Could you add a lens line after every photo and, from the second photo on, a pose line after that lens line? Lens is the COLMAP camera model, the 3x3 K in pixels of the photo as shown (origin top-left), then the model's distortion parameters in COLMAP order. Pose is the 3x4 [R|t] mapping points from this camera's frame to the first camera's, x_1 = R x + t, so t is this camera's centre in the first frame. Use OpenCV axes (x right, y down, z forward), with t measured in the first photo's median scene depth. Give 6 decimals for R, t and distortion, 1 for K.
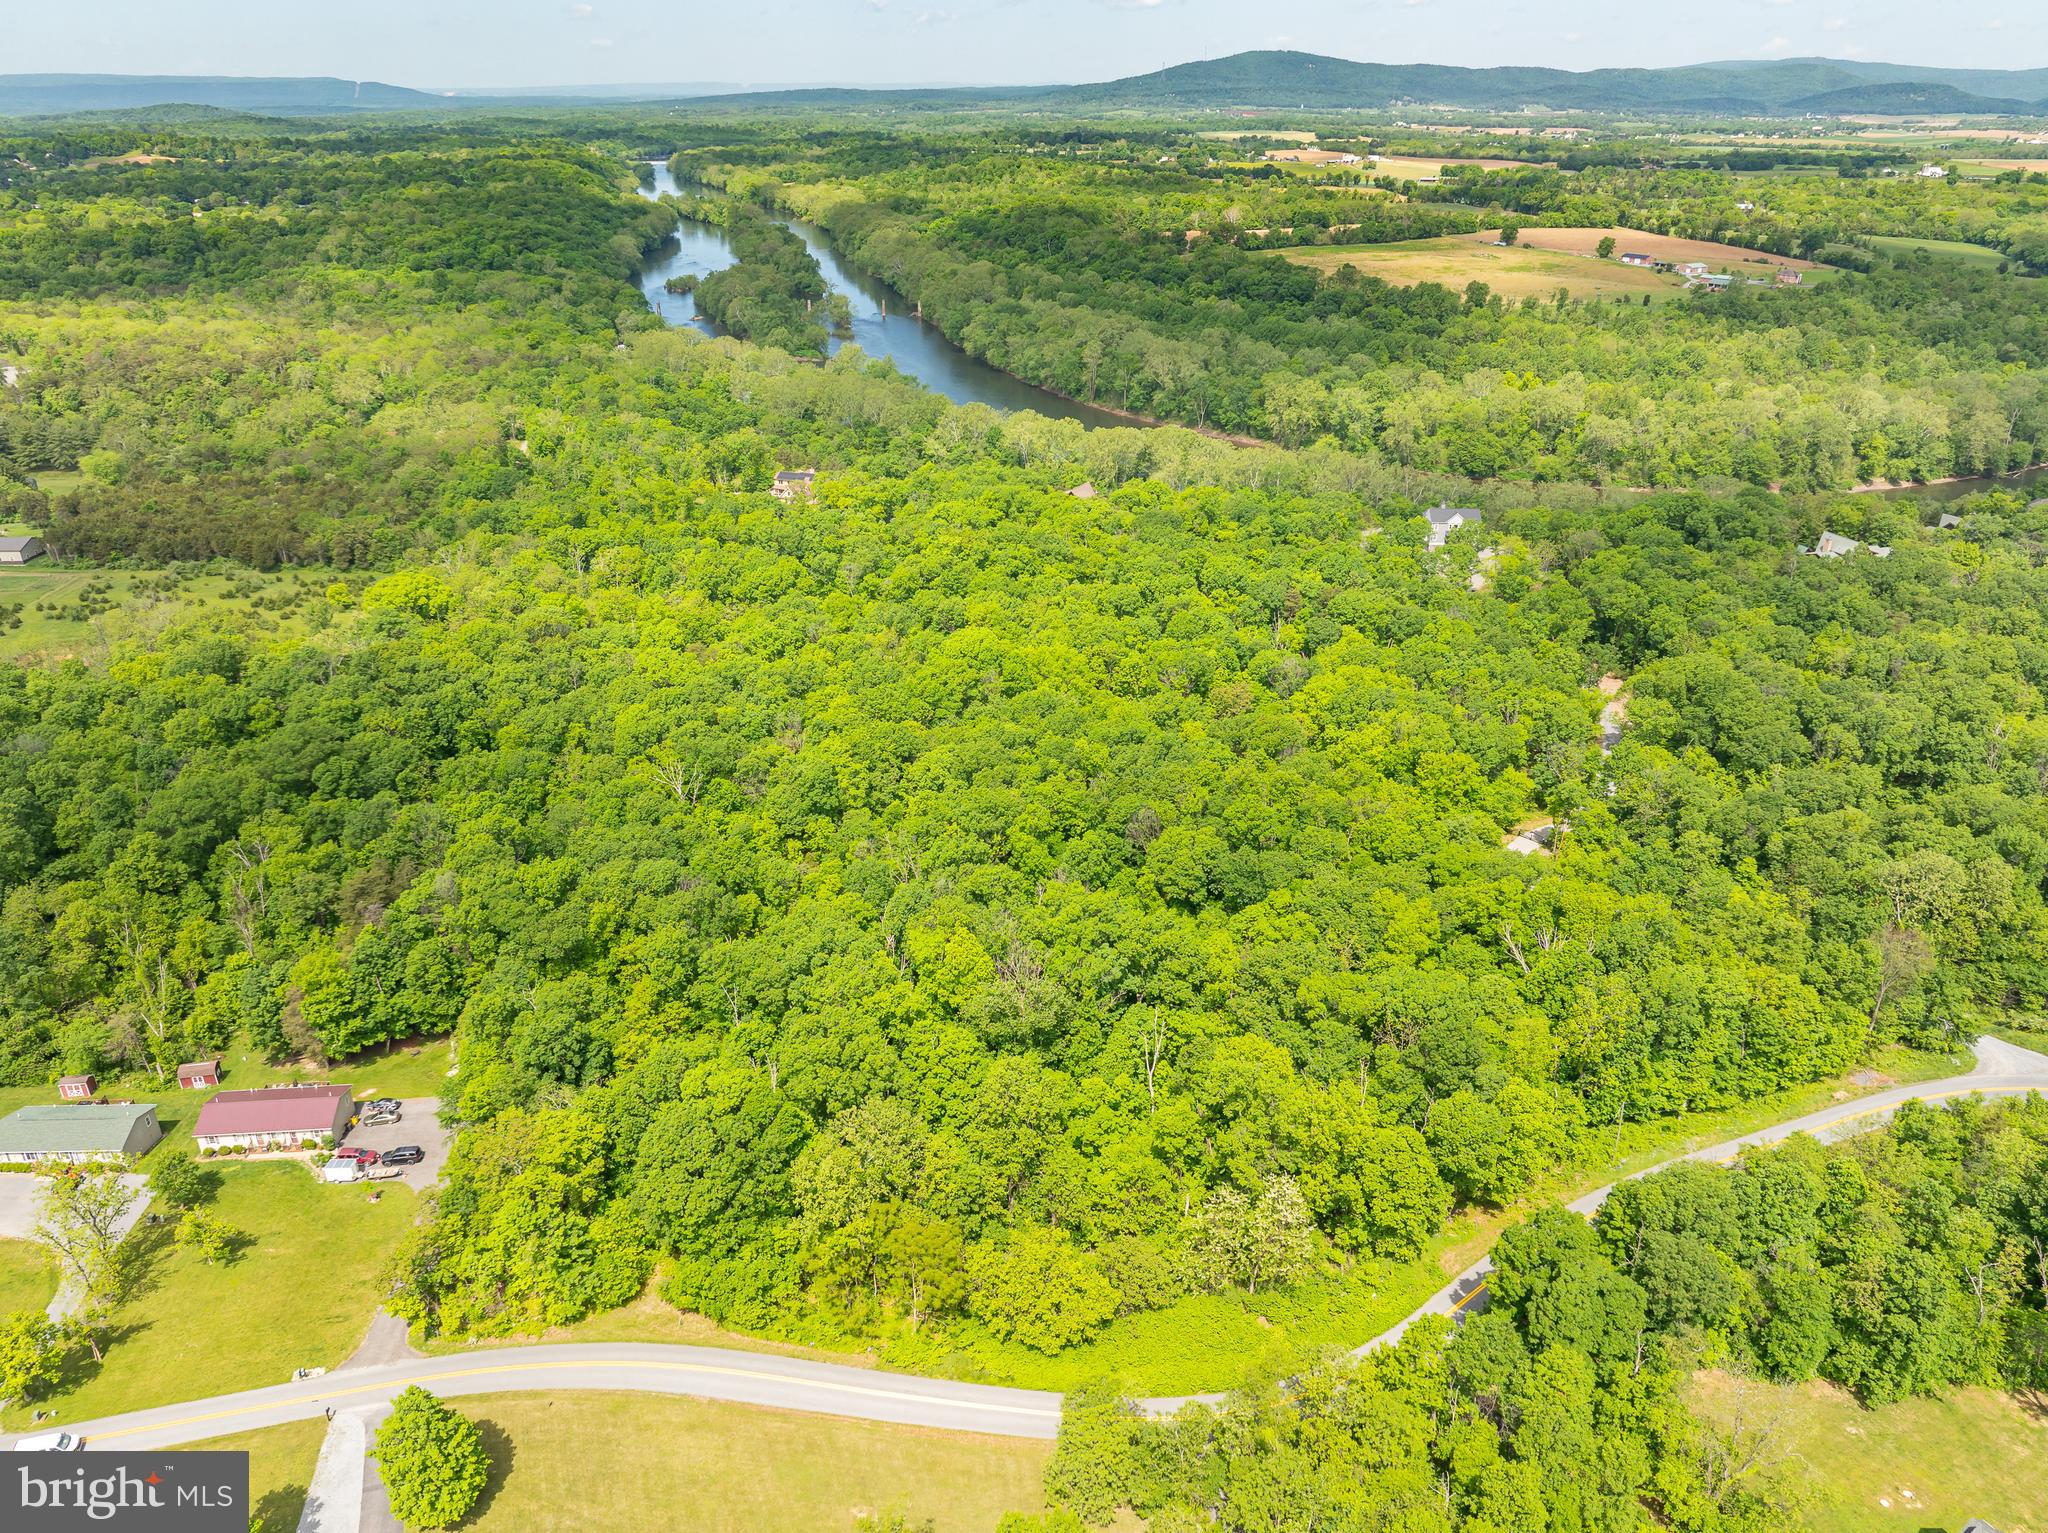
lens RADIAL K [[1443.6, 0, 1024.0], [0, 1443.6, 766.5], [0, 0, 1]] dist [-0.058822, 0.026821]
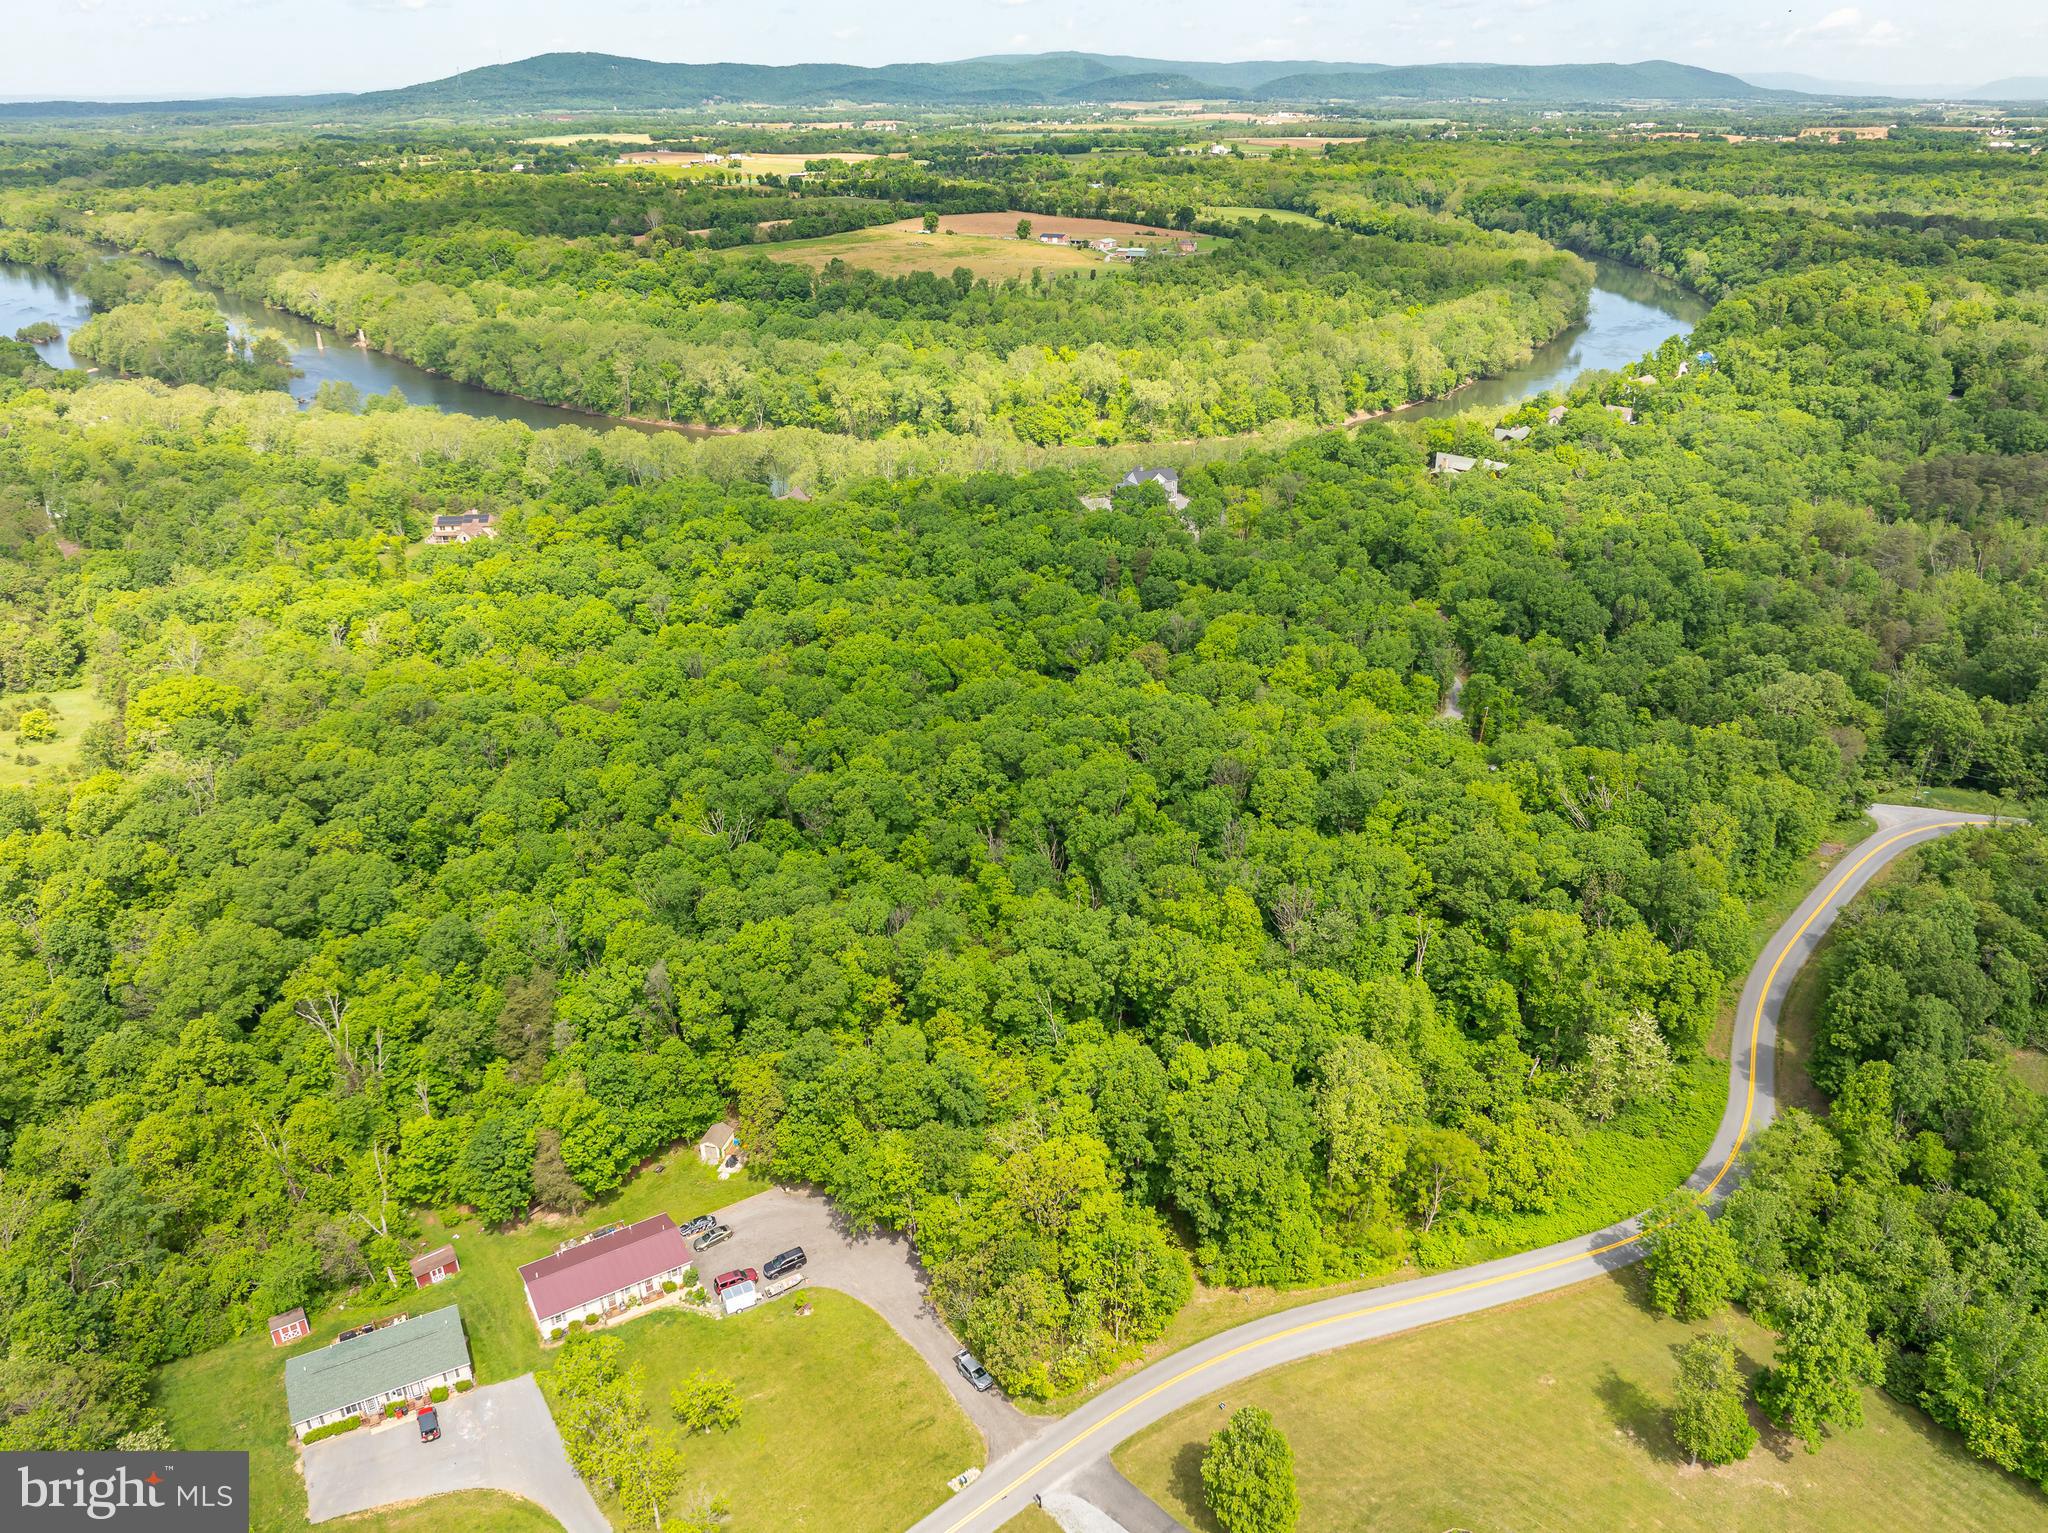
lens RADIAL K [[1443.6, 0, 1024.0], [0, 1443.6, 766.5], [0, 0, 1]] dist [-0.058822, 0.026821]
pose [[0.904478, -0.187126, 0.383280, -0.121194], [0.187087, 0.981618, 0.037752, -0.008781], [-0.383299, 0.037561, 0.922860, 0.018304]]
